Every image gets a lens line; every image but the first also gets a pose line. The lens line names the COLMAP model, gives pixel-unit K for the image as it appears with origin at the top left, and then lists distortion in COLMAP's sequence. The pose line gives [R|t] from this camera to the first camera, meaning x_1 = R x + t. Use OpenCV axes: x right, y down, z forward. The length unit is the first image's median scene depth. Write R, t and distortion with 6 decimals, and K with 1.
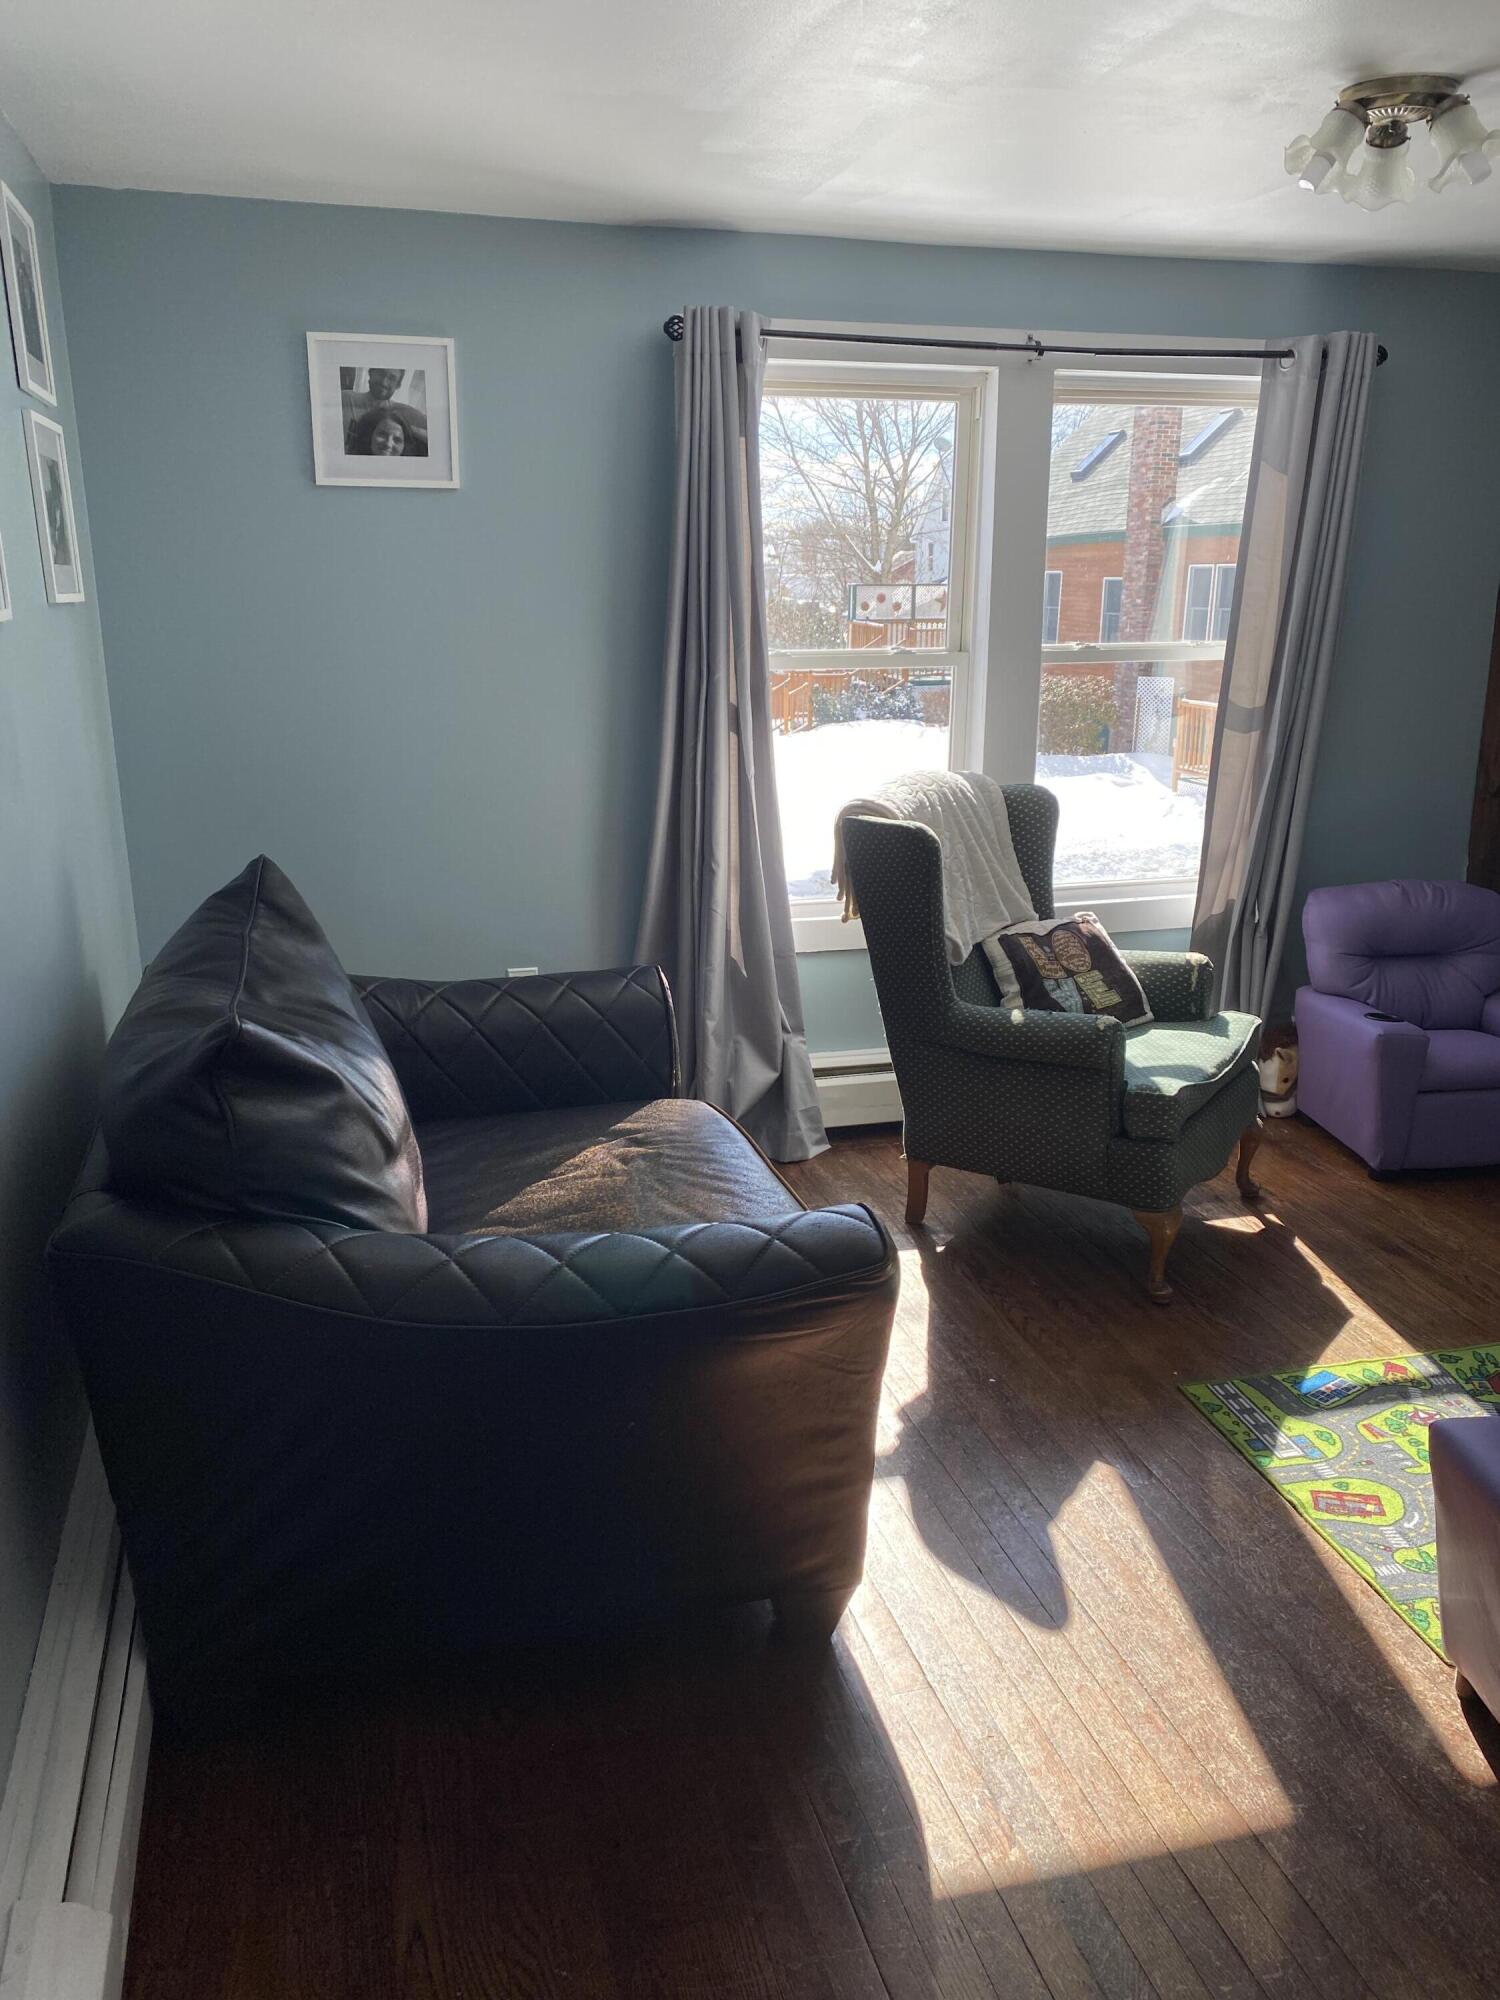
lens RADIAL K [[1519.5, 0, 750.0], [0, 1519.5, 1000.0], [0, 0, 1]] dist [0.003879, -0.019251]
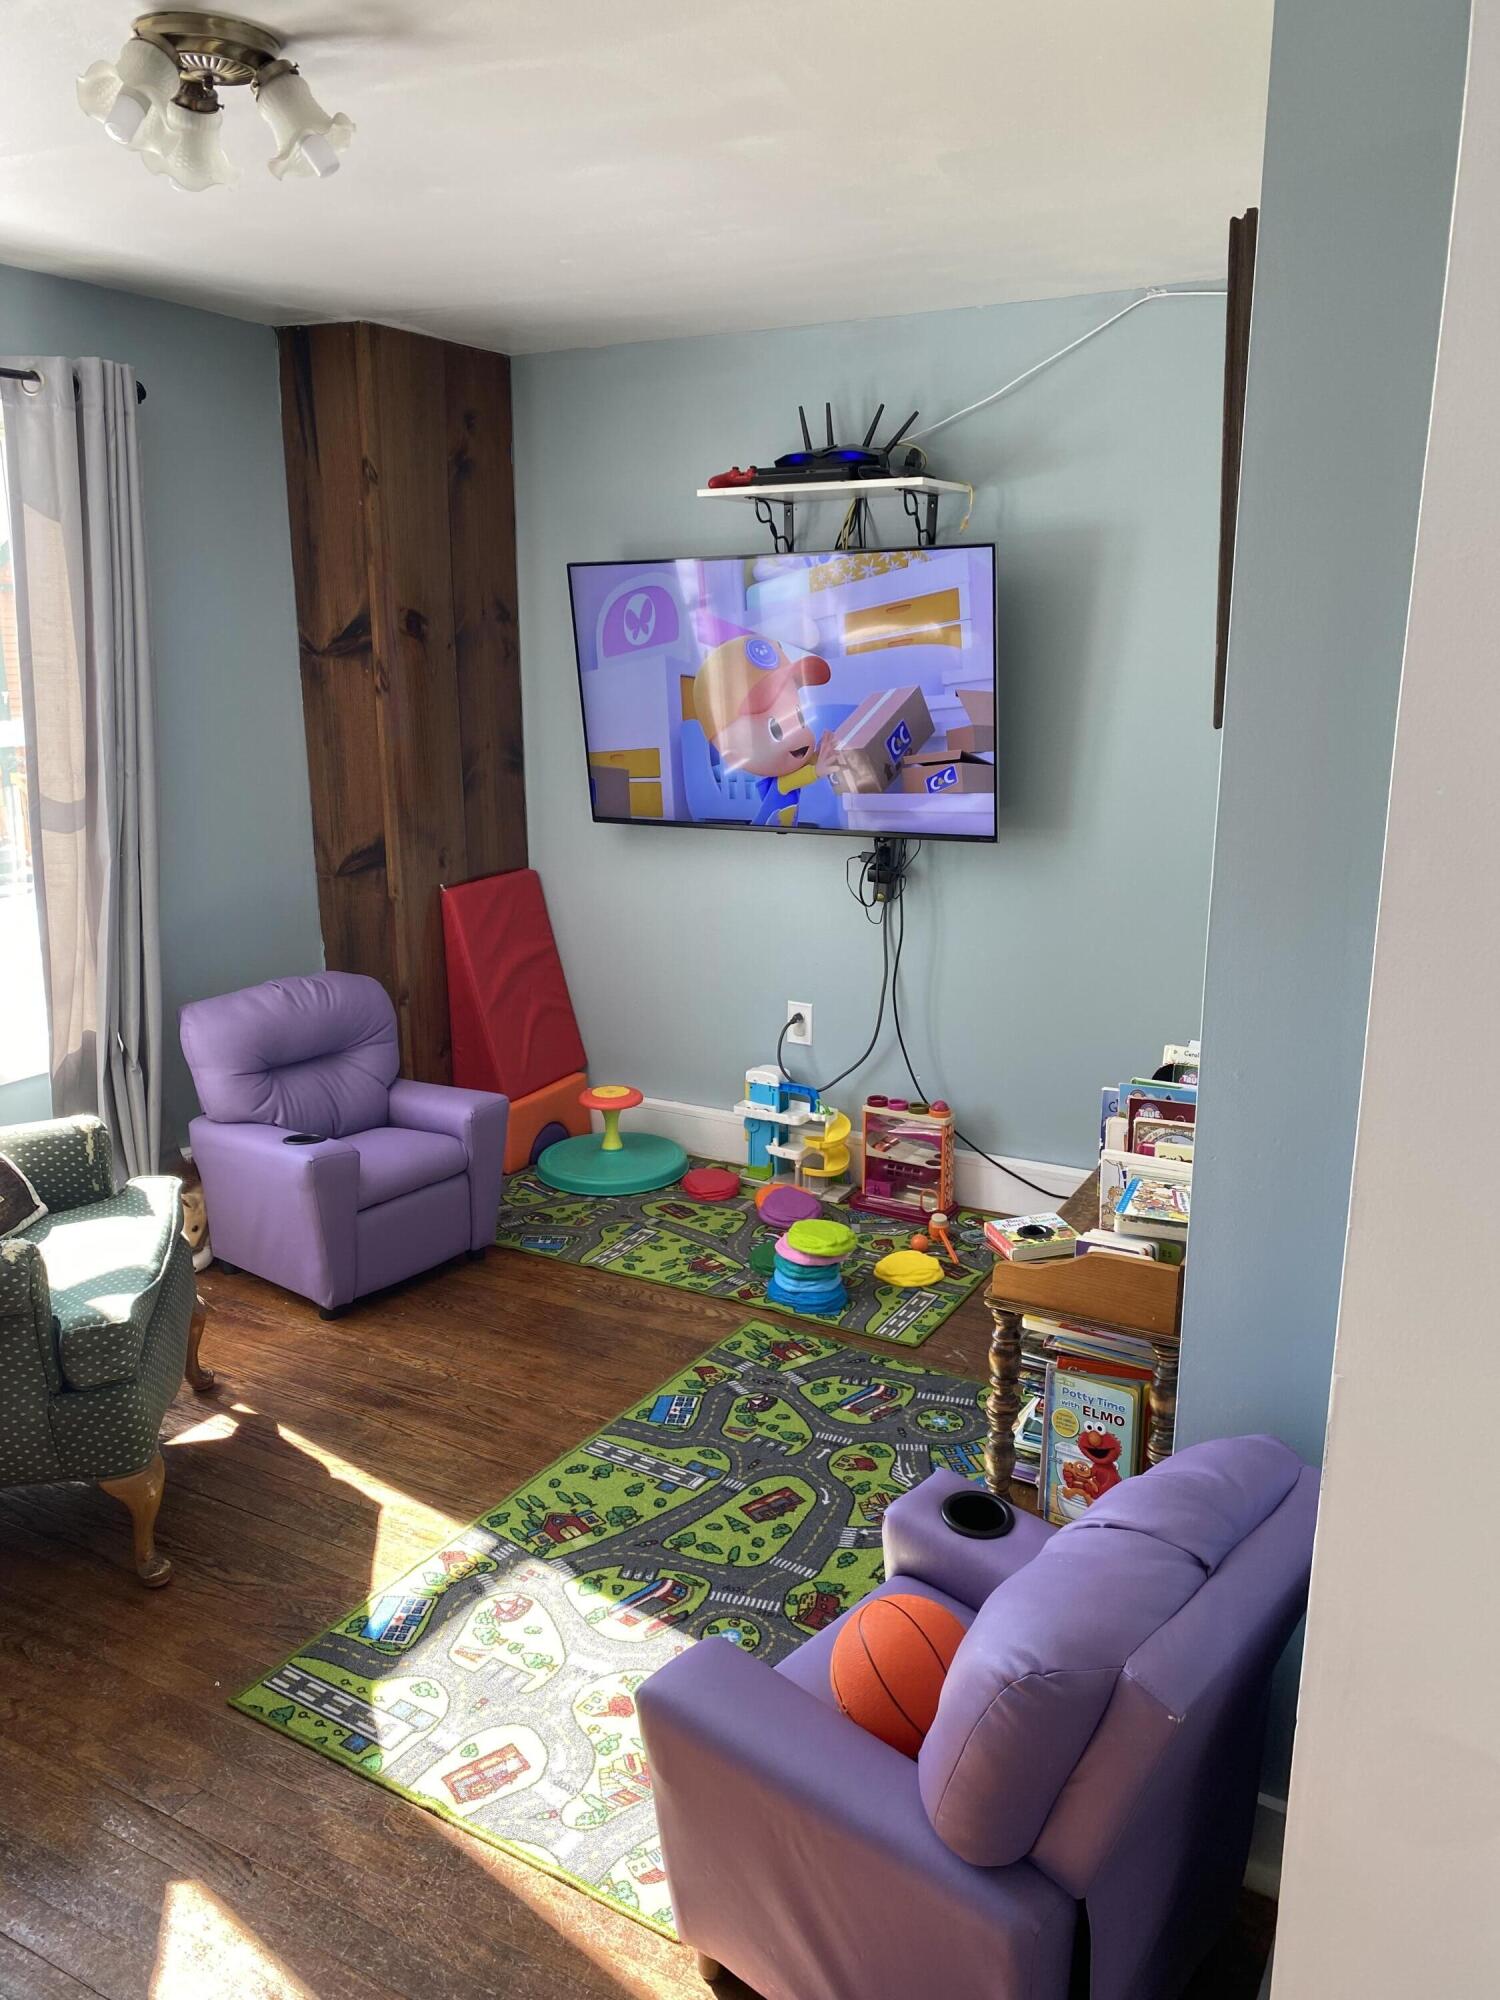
lens RADIAL K [[1554.0, 0, 747.8], [0, 1554.0, 1016.7], [0, 0, 1]] dist [0.006817, 0.014555]
pose [[0.708563, -0.163290, 0.686495, -0.011722], [0.186525, 0.981596, 0.040962, -0.055730], [-0.680549, 0.099024, 0.725980, 0.186522]]
